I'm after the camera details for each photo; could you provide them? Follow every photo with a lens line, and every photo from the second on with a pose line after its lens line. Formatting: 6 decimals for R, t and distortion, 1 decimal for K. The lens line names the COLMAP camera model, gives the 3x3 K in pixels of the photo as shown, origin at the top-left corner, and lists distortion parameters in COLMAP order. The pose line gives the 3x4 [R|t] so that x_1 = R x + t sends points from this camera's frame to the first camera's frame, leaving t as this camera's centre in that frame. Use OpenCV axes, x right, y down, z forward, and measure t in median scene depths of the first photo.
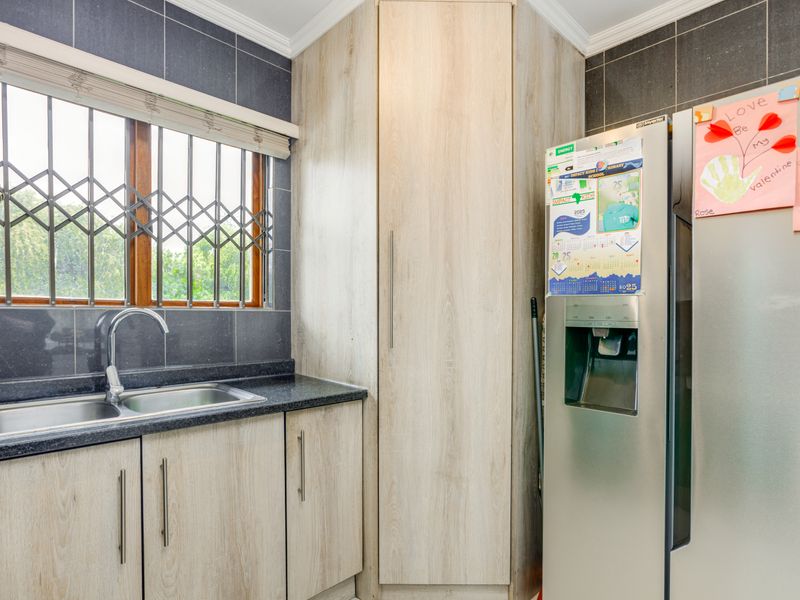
lens RADIAL K [[447.1, 0, 400.0], [0, 447.1, 300.0], [0, 0, 1]] dist [0.002162, 0.000793]
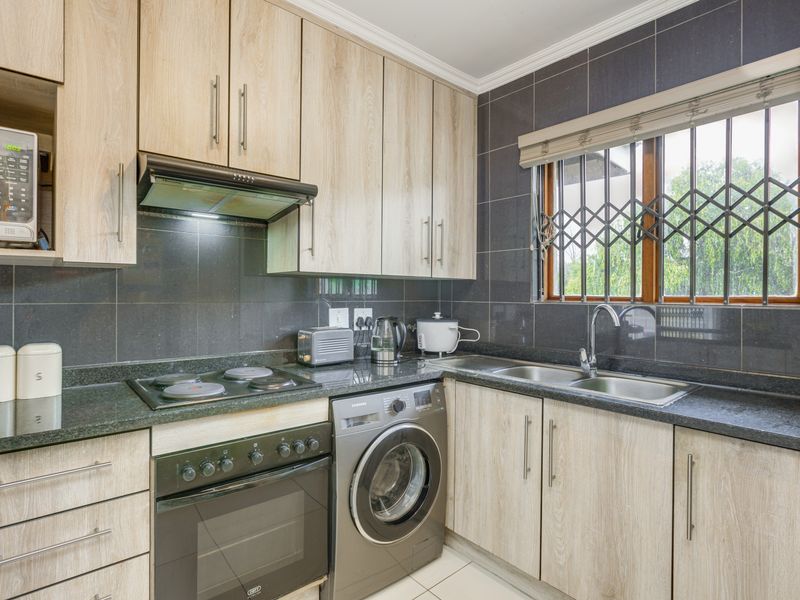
lens RADIAL K [[400.2, 0, 400.0], [0, 400.2, 300.0], [0, 0, 1]] dist [-0.040866, 0.000743]
pose [[-0.067684, -0.008633, -0.997669, 0.537036], [0.003173, 0.999956, -0.008868, 0.016704], [0.997702, -0.003765, -0.067654, 0.539650]]
